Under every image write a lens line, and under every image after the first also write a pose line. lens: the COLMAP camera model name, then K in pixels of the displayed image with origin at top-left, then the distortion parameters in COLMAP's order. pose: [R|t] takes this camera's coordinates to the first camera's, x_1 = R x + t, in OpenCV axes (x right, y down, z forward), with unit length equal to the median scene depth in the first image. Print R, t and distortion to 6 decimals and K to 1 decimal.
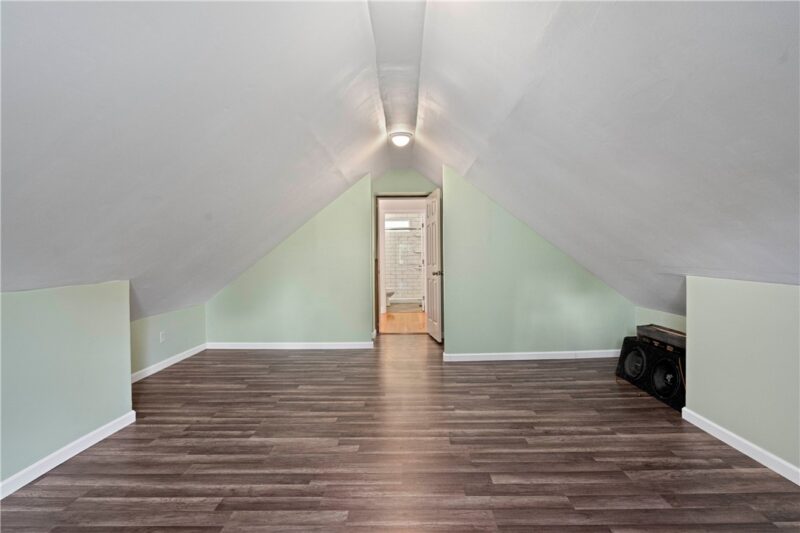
lens RADIAL K [[392.5, 0, 400.2], [0, 392.5, 264.1], [0, 0, 1]] dist [-0.001781, -0.000202]
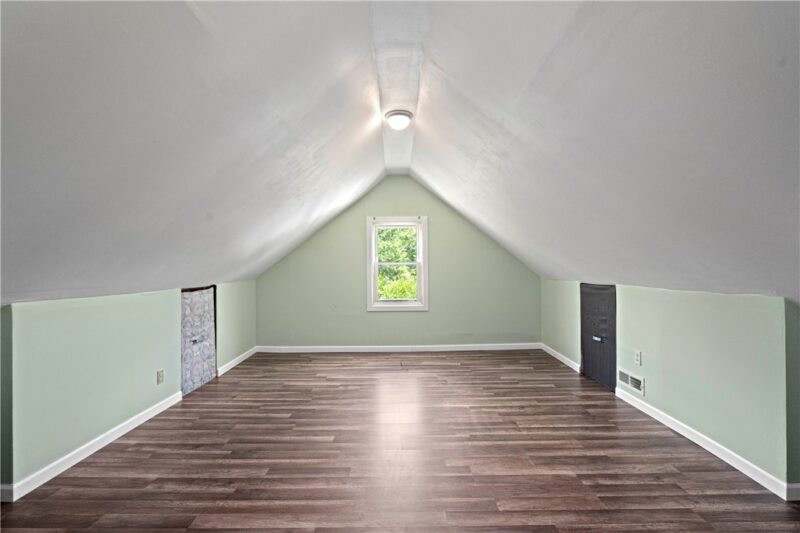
lens RADIAL K [[369.2, 0, 399.3], [0, 369.2, 264.8], [0, 0, 1]] dist [-0.000422, -0.000043]
pose [[-0.999807, 0.018124, -0.007575, 0.008564], [0.017983, 0.999671, 0.018310, -0.050439], [0.007904, 0.018170, -0.999804, 1.961866]]
